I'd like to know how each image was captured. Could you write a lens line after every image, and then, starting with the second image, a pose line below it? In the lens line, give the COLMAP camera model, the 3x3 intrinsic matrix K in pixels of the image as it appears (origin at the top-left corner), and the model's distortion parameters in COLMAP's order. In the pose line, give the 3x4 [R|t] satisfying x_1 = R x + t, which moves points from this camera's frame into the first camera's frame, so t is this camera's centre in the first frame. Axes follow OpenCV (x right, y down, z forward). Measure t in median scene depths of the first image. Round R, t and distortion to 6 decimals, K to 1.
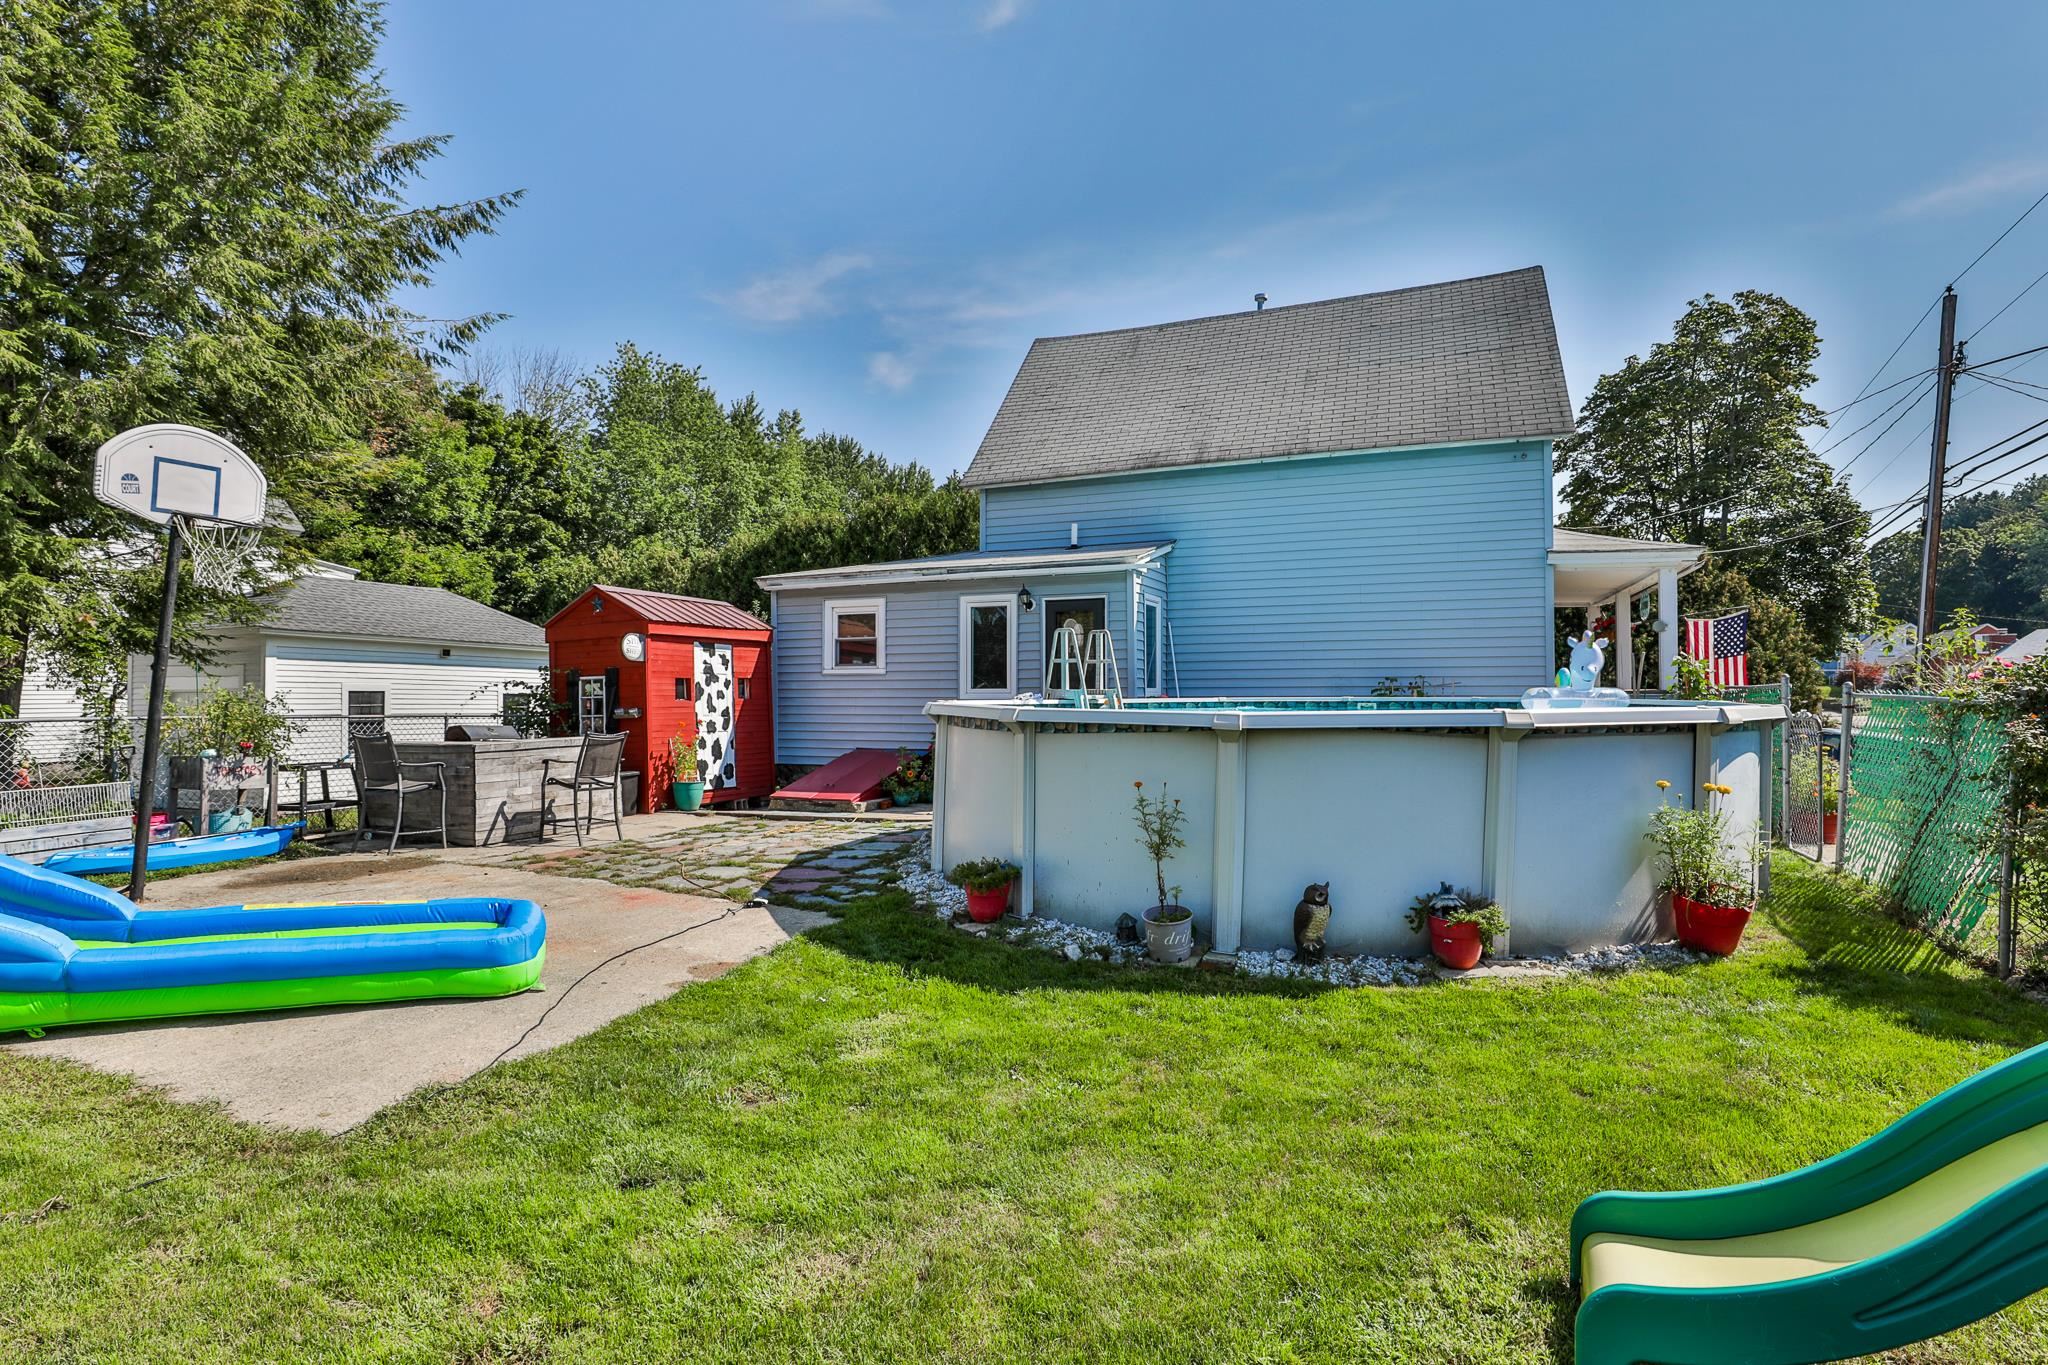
lens RADIAL K [[932.6, 0, 1121.9], [0, 932.6, 676.1], [0, 0, 1]] dist [-0.026516, -0.000036]
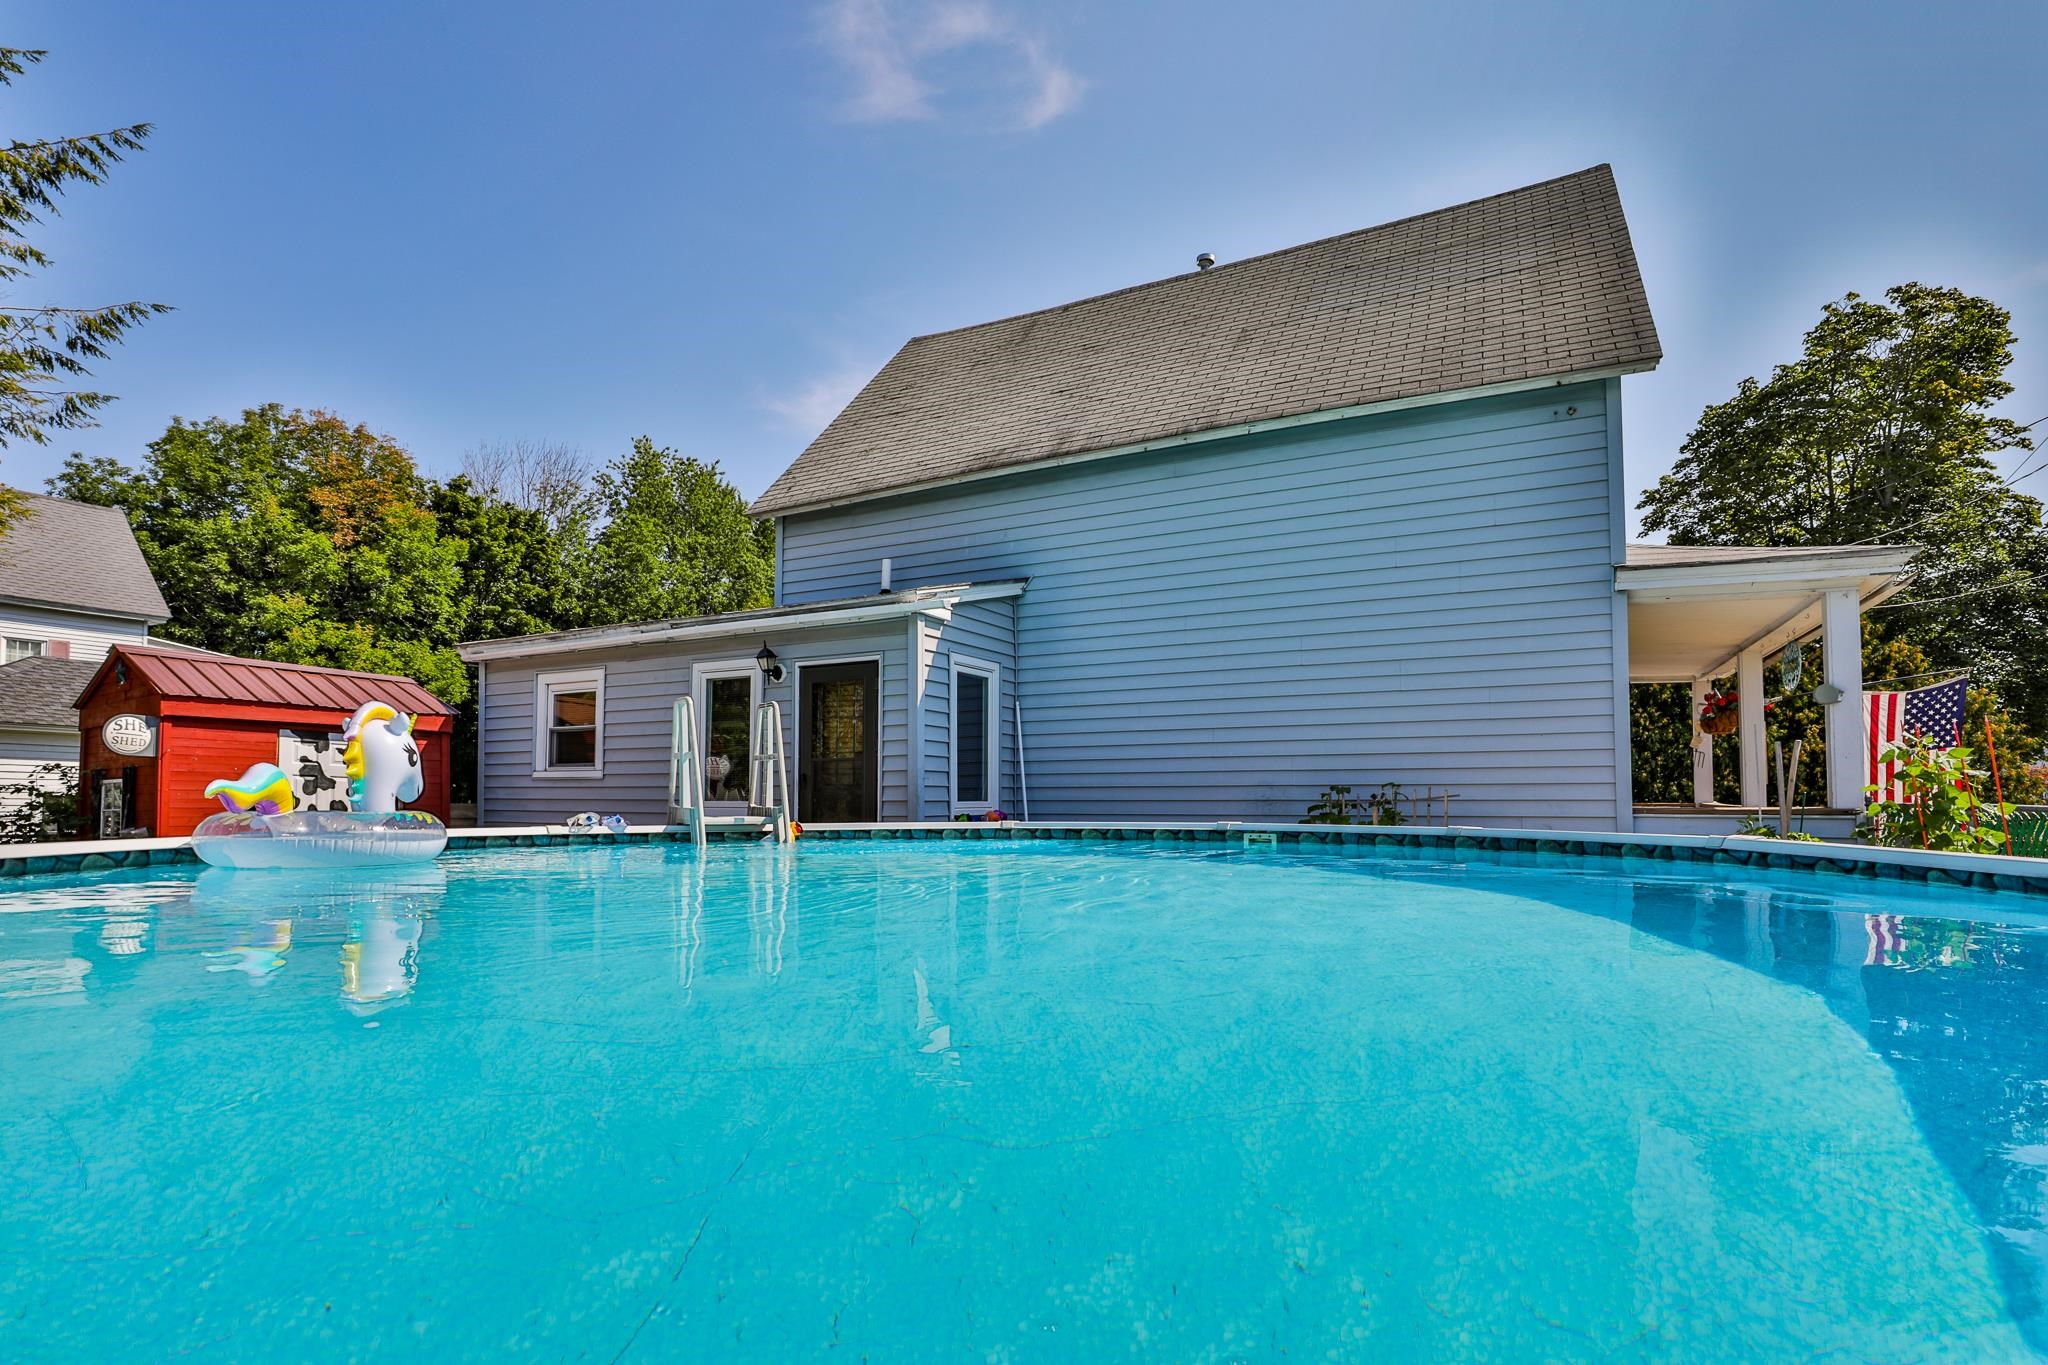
lens RADIAL K [[1035.3, 0, 1019.4], [0, 1035.3, 751.2], [0, 0, 1]] dist [-0.029177, 0.001507]
pose [[0.993010, 0.000804, -0.118032, 0.160285], [-0.004350, 0.999547, -0.029786, -0.001195], [0.117954, 0.030091, 0.992563, 0.316154]]
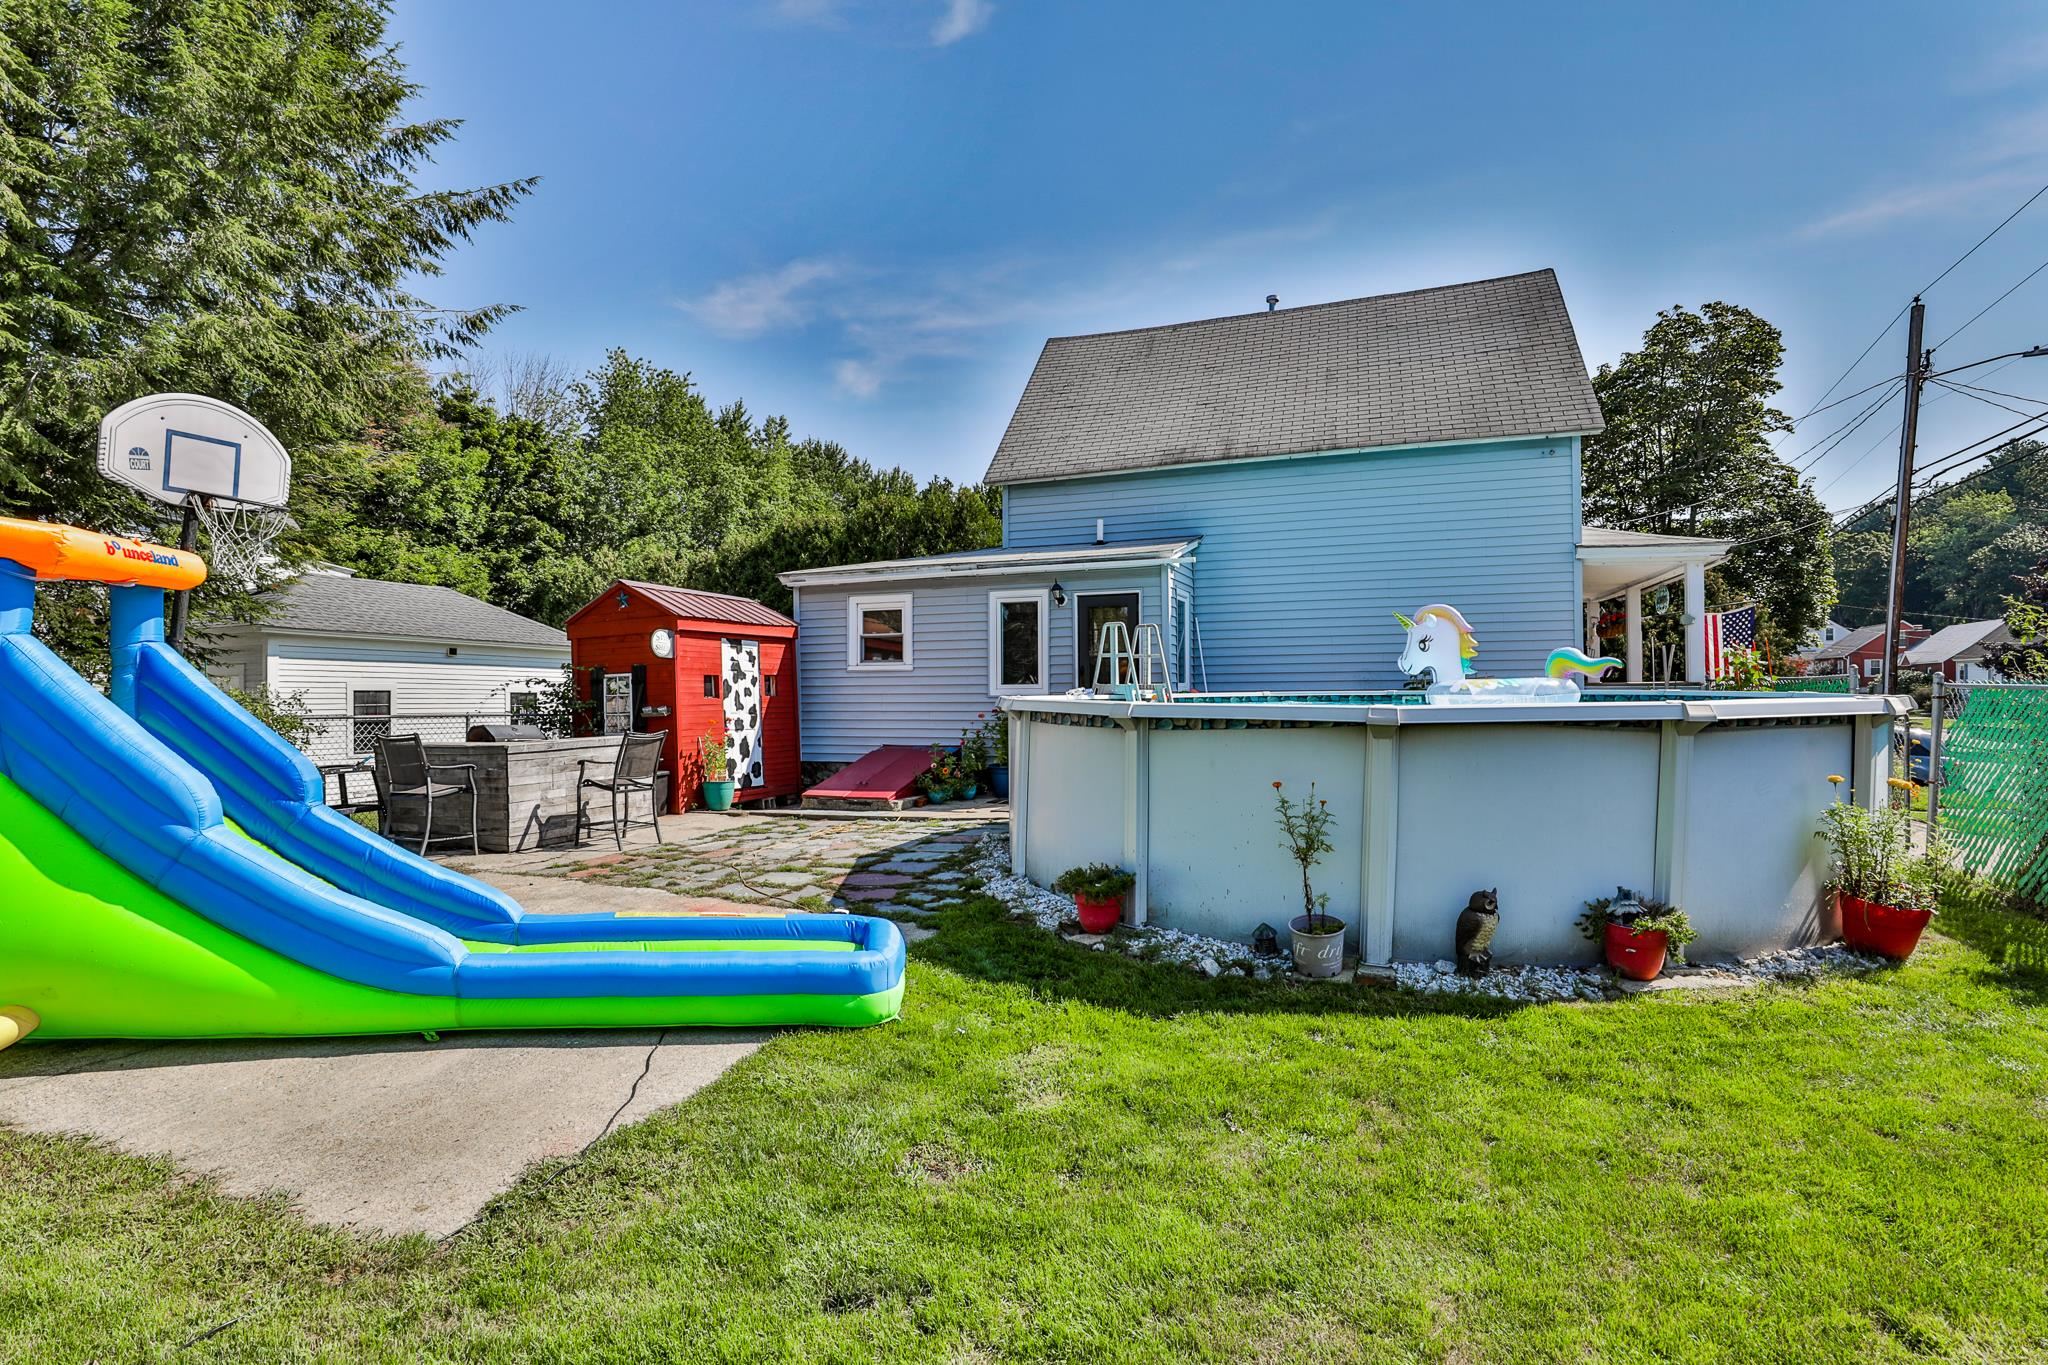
lens RADIAL K [[898.0, 0, 1138.3], [0, 898.0, 675.4], [0, 0, 1]] dist [-0.027116, 0.000876]
pose [[0.999376, -0.004981, 0.034959, -0.052902], [0.004870, 0.999983, 0.003254, 0.001507], [-0.034975, -0.003081, 0.999383, 0.039985]]
